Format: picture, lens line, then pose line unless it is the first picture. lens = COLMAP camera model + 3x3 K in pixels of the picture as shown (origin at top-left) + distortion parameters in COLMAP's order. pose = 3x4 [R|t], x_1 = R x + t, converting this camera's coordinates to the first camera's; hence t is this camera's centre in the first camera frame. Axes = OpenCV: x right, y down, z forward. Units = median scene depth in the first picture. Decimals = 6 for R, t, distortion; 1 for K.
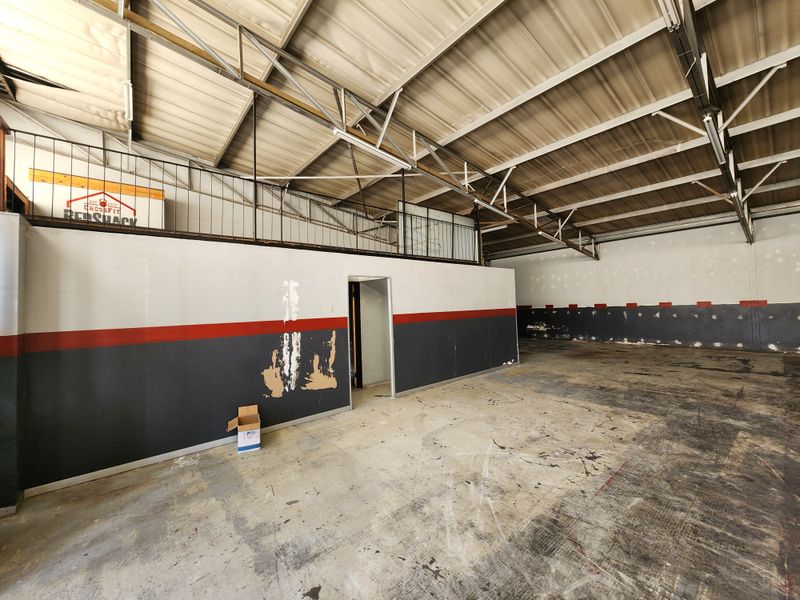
lens RADIAL K [[326.9, 0, 397.2], [0, 326.9, 295.9], [0, 0, 1]] dist [0.002106, -0.001806]
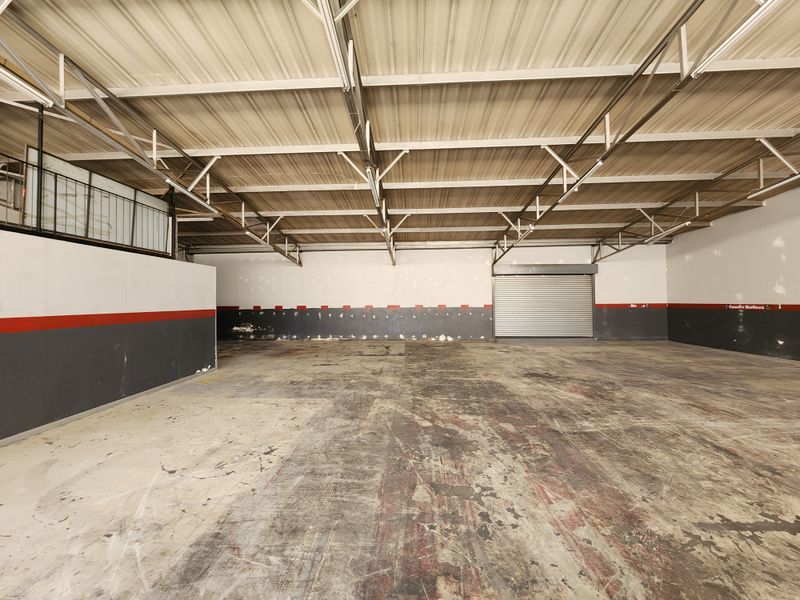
lens RADIAL K [[326.9, 0, 398.4], [0, 326.9, 296.1], [0, 0, 1]] dist [0.002106, -0.001806]
pose [[0.678121, 0.036922, 0.734023, 0.047279], [-0.035962, 0.999208, -0.017037, -0.003613], [-0.734070, -0.014844, 0.678911, -0.010030]]
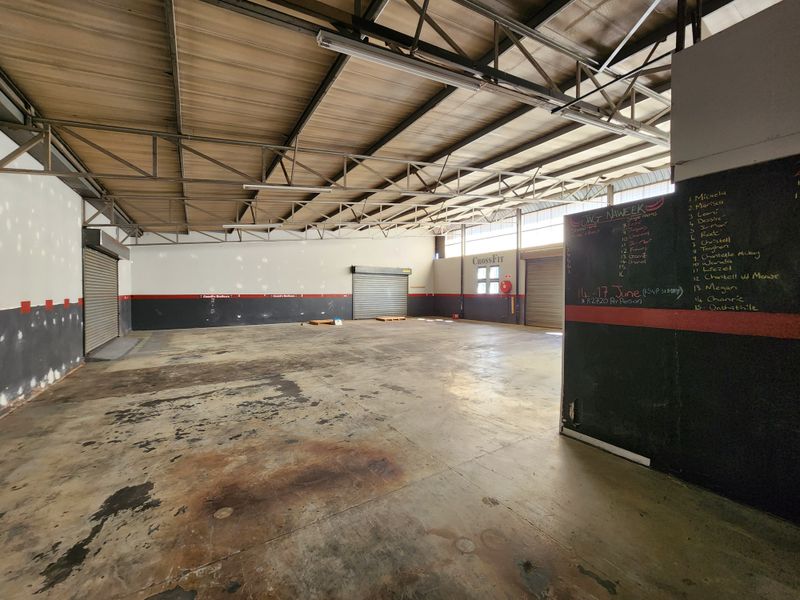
lens RADIAL K [[326.9, 0, 399.0], [0, 326.9, 296.8], [0, 0, 1]] dist [0.002106, -0.001806]
pose [[-0.992214, 0.028018, 0.121355, 0.762139], [0.025835, 0.999475, -0.019532, 0.046149], [-0.121839, -0.016245, -0.992417, 2.085861]]
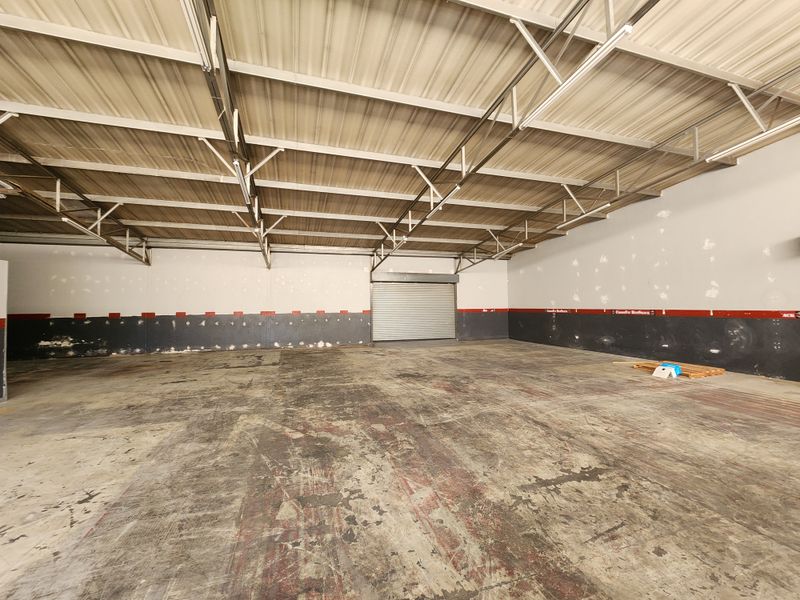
lens RADIAL K [[326.9, 0, 398.7], [0, 326.9, 295.6], [0, 0, 1]] dist [0.002106, -0.001806]
pose [[0.376807, 0.056685, 0.924556, 0.055224], [-0.031863, 0.998328, -0.048222, -0.004321], [-0.925743, -0.011289, 0.377984, -0.024703]]
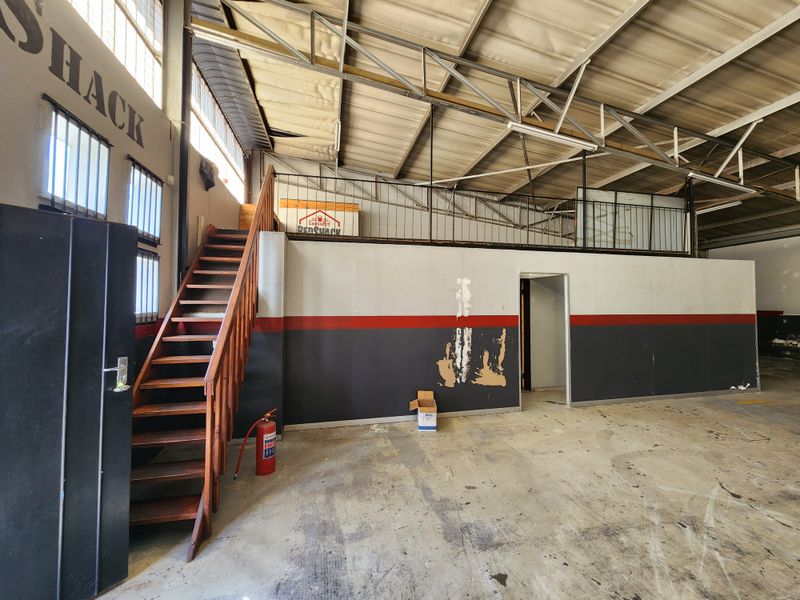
lens RADIAL K [[326.9, 0, 397.0], [0, 326.9, 296.5], [0, 0, 1]] dist [0.002106, -0.001806]
pose [[0.890581, 0.021708, -0.454306, -0.030096], [-0.015813, 0.999734, 0.016772, -0.001720], [0.454549, -0.007752, 0.890688, -0.024120]]
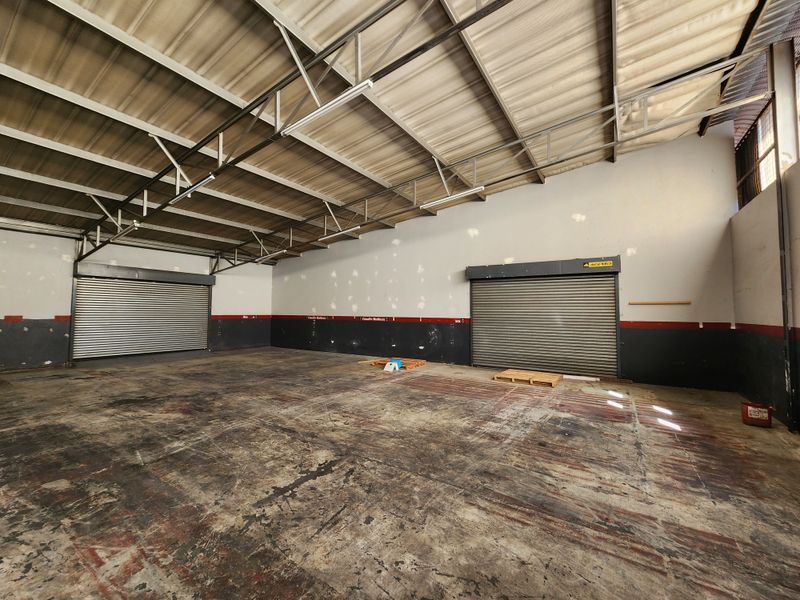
lens RADIAL K [[326.9, 0, 401.1], [0, 326.9, 296.5], [0, 0, 1]] dist [0.002106, -0.001806]
pose [[-0.298089, 0.074271, 0.951644, 0.067754], [-0.027192, 0.995903, -0.086243, -0.006512], [-0.954151, -0.051585, -0.294848, -0.056200]]
